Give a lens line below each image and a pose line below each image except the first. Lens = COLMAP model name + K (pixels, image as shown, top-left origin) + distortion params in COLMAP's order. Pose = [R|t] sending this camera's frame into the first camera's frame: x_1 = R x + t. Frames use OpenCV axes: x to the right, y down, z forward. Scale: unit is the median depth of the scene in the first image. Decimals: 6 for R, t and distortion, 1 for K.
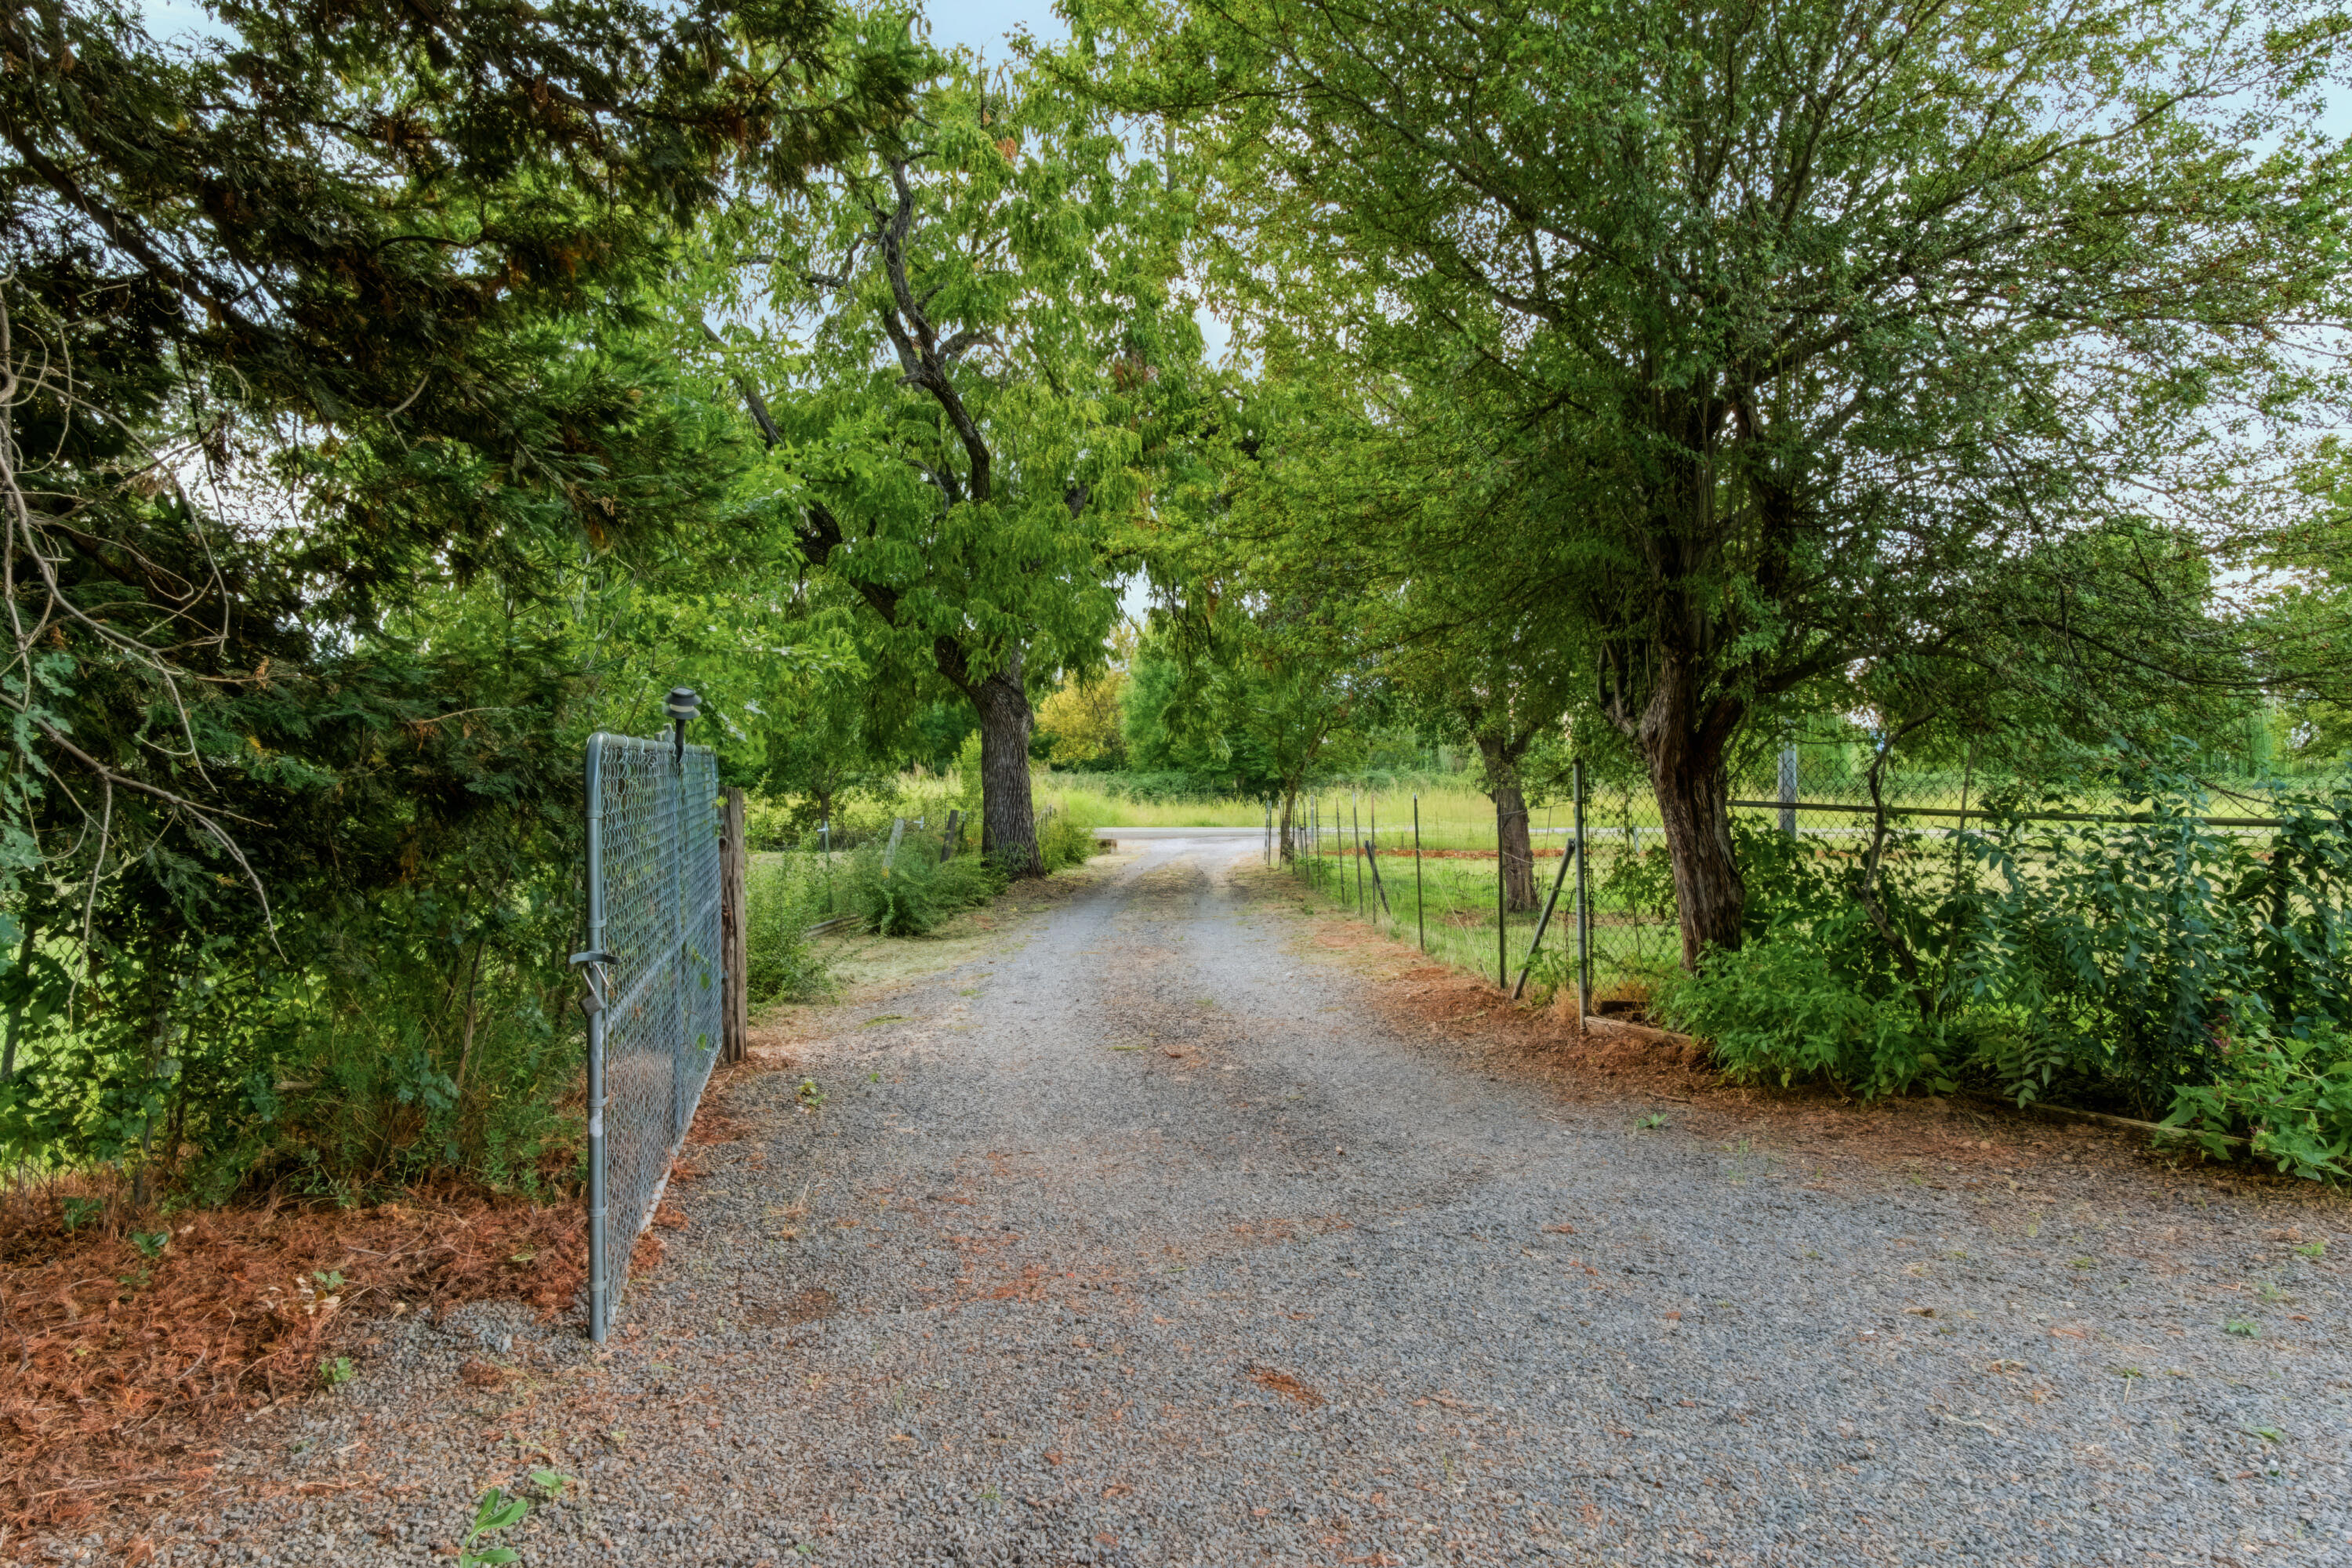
lens RADIAL K [[1534.8, 0, 1174.6], [0, 1534.8, 848.5], [0, 0, 1]] dist [-0.000076, -0.019714]
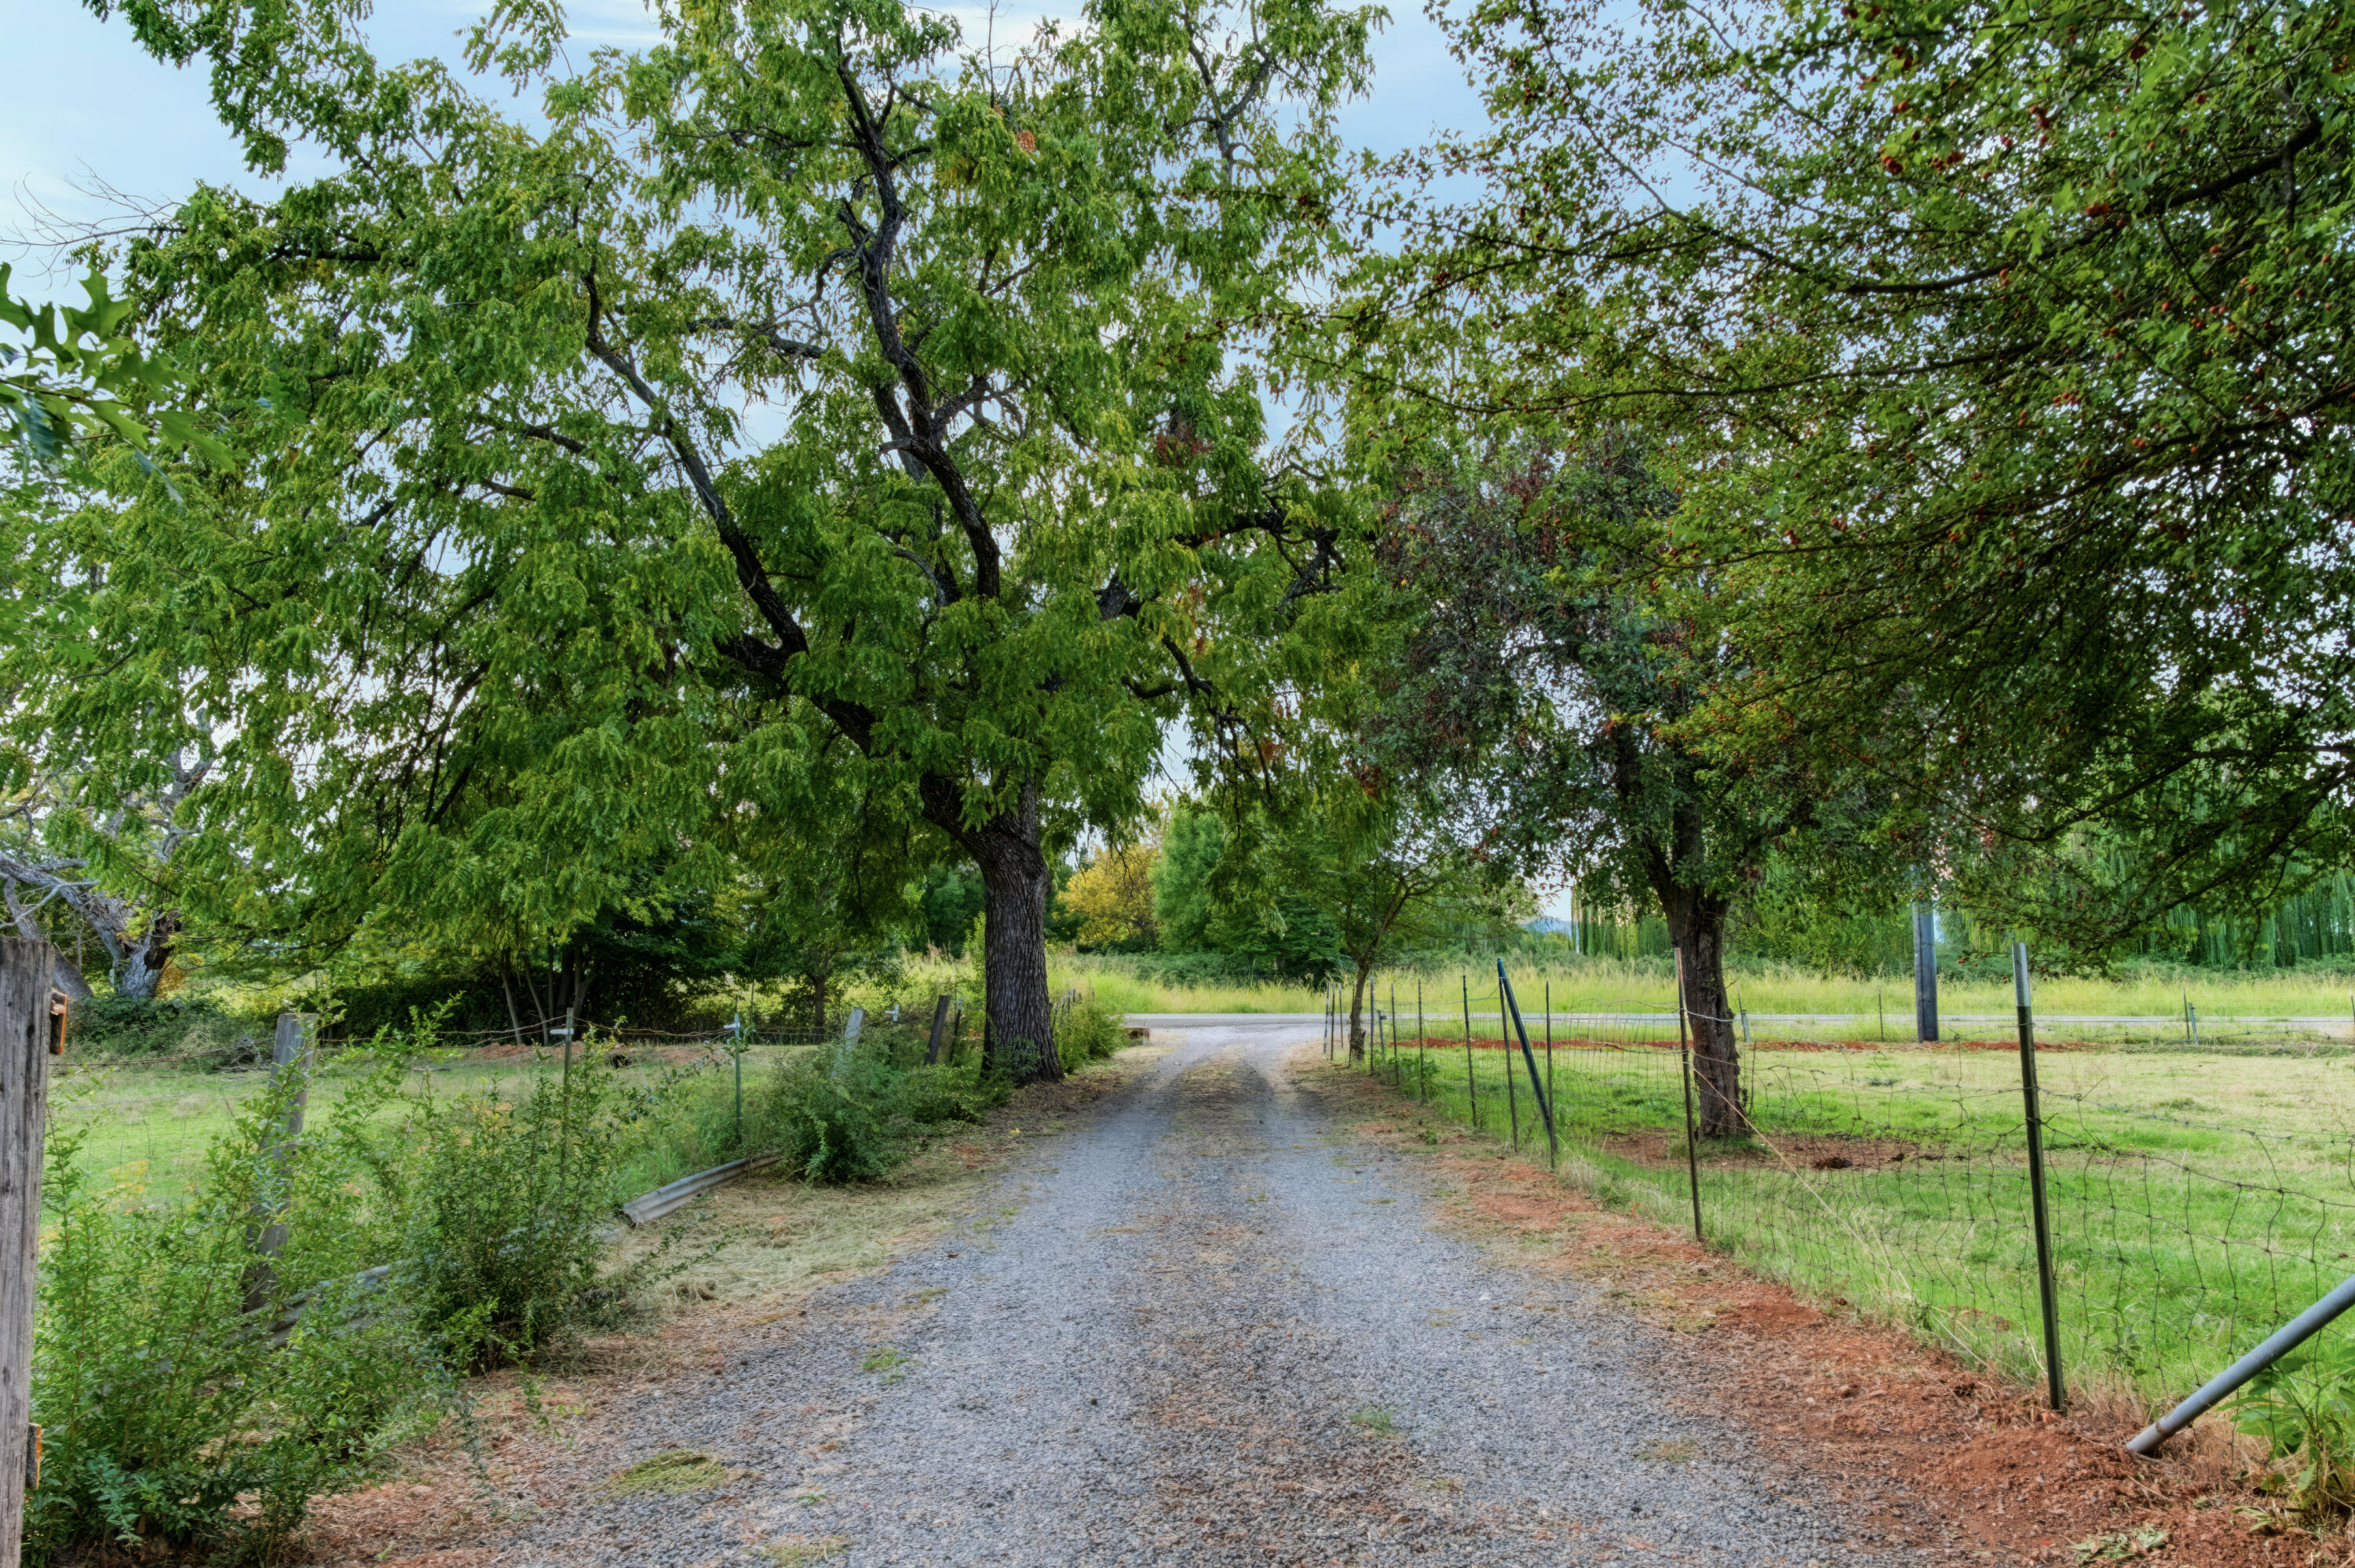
lens RADIAL K [[1537.9, 0, 1255.9], [0, 1537.9, 782.4], [0, 0, 1]] dist [0.020599, -0.000433]
pose [[0.999446, 0.002105, 0.033221, -0.009924], [0.003276, 0.986930, -0.161117, -0.004526], [-0.033126, 0.161137, 0.986376, 0.169392]]
